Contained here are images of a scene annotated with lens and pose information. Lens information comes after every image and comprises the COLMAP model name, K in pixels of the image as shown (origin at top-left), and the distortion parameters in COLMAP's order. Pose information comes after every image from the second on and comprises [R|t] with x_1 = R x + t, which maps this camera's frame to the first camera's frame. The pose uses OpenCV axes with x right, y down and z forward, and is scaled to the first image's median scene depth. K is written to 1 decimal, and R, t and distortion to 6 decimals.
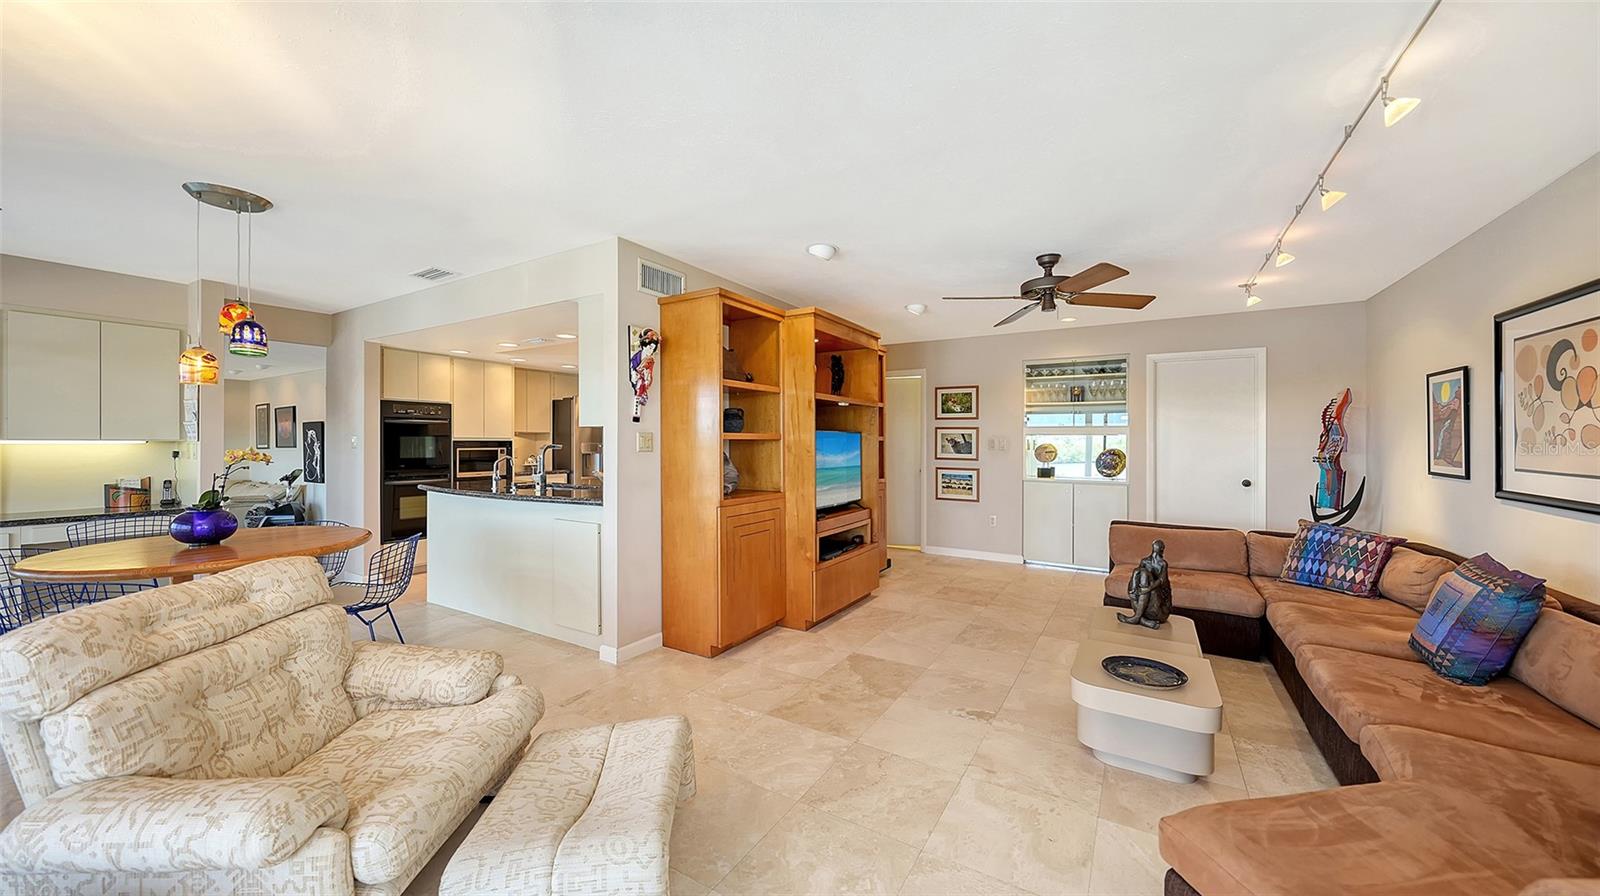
lens RADIAL K [[561.8, 0, 806.5], [0, 561.8, 442.3], [0, 0, 1]] dist [-0.001443, -0.000548]
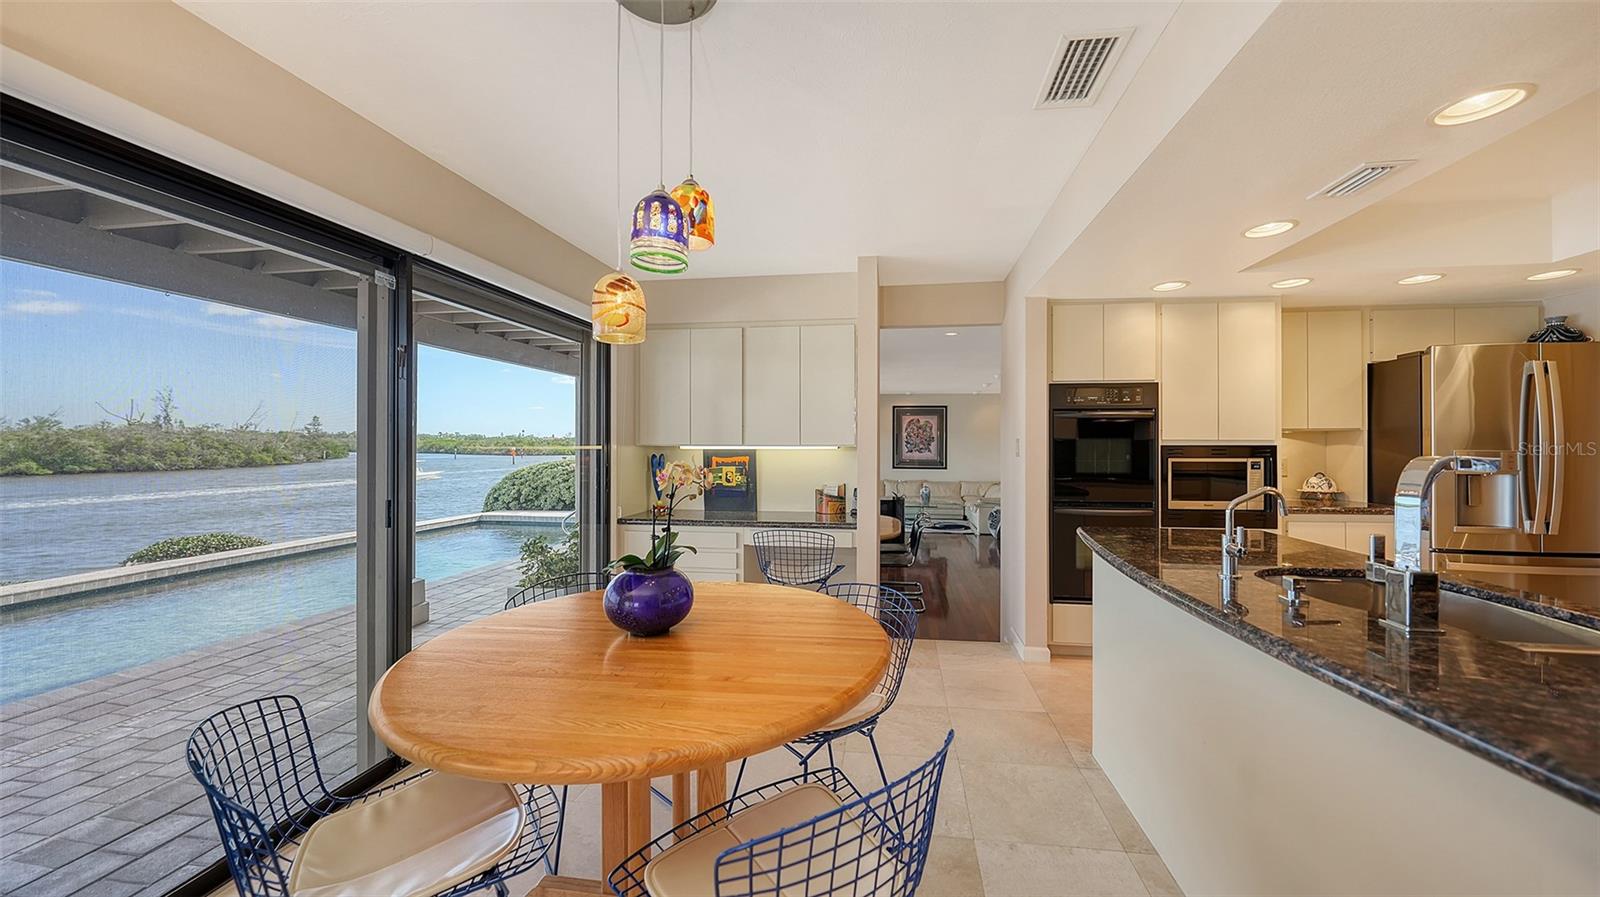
lens RADIAL K [[561.8, 0, 825.2], [0, 561.8, 445.8], [0, 0, 1]] dist [-0.001443, -0.000548]
pose [[0.402529, -0.001757, -0.915406, -0.289258], [-0.001763, 0.999995, -0.002694, -0.000238], [0.915406, 0.002698, 0.402524, 0.543978]]
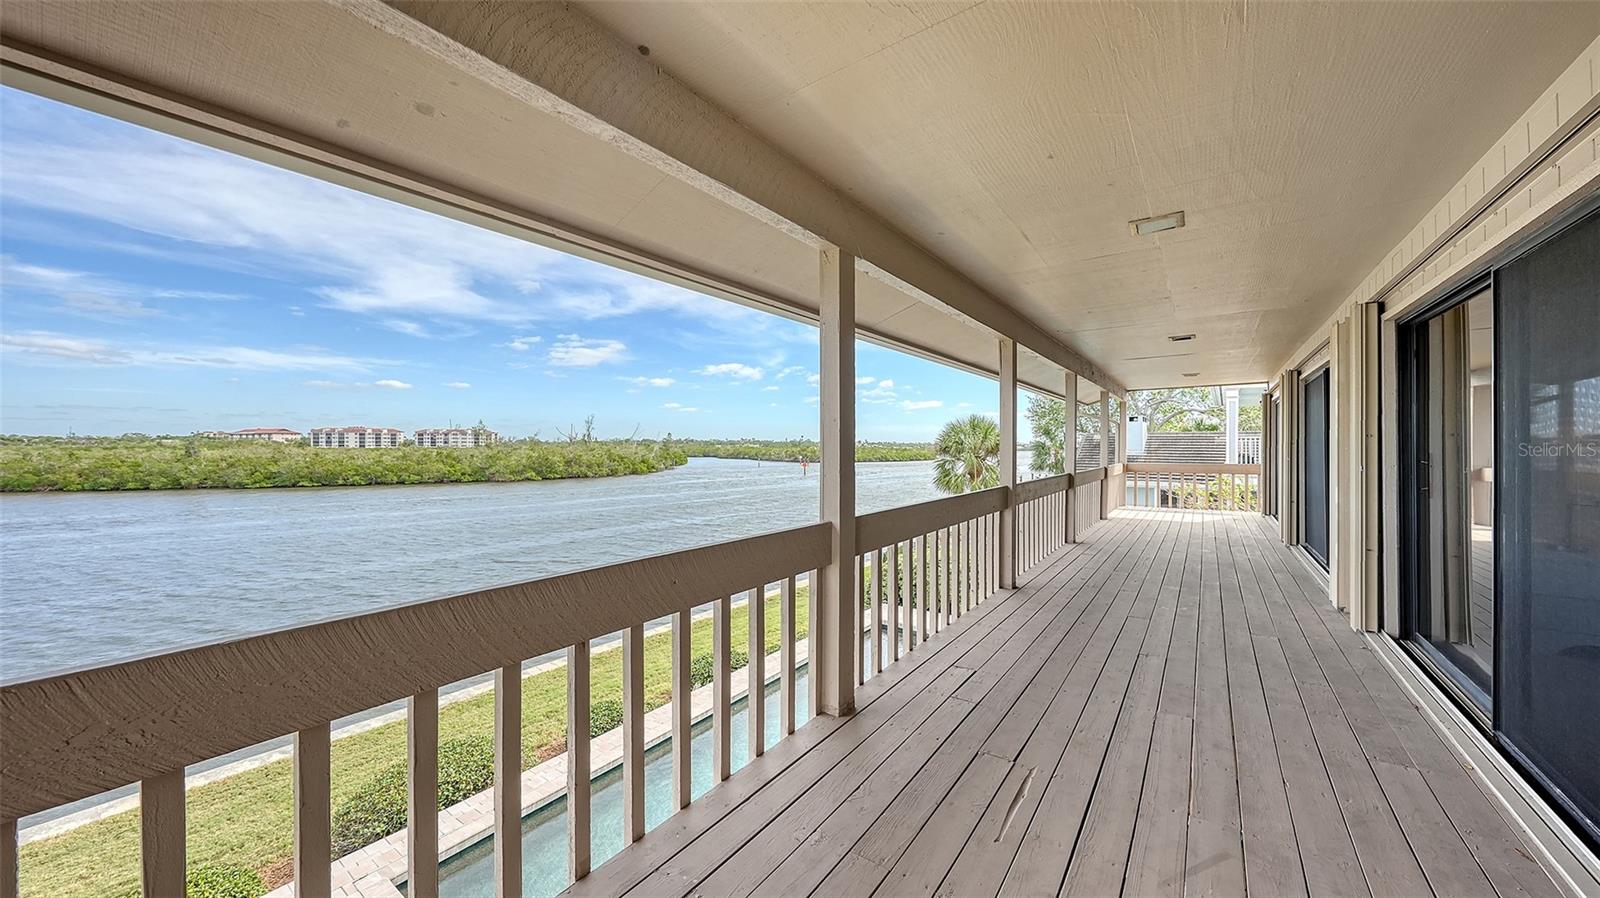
lens RADIAL K [[561.8, 0, 792.9], [0, 561.8, 445.2], [0, 0, 1]] dist [-0.001443, -0.000548]
pose [[-0.090338, -0.001383, -0.995910, -0.468576], [0.002705, 0.999995, -0.001635, -0.566735], [0.995907, -0.002841, -0.090334, -0.074058]]
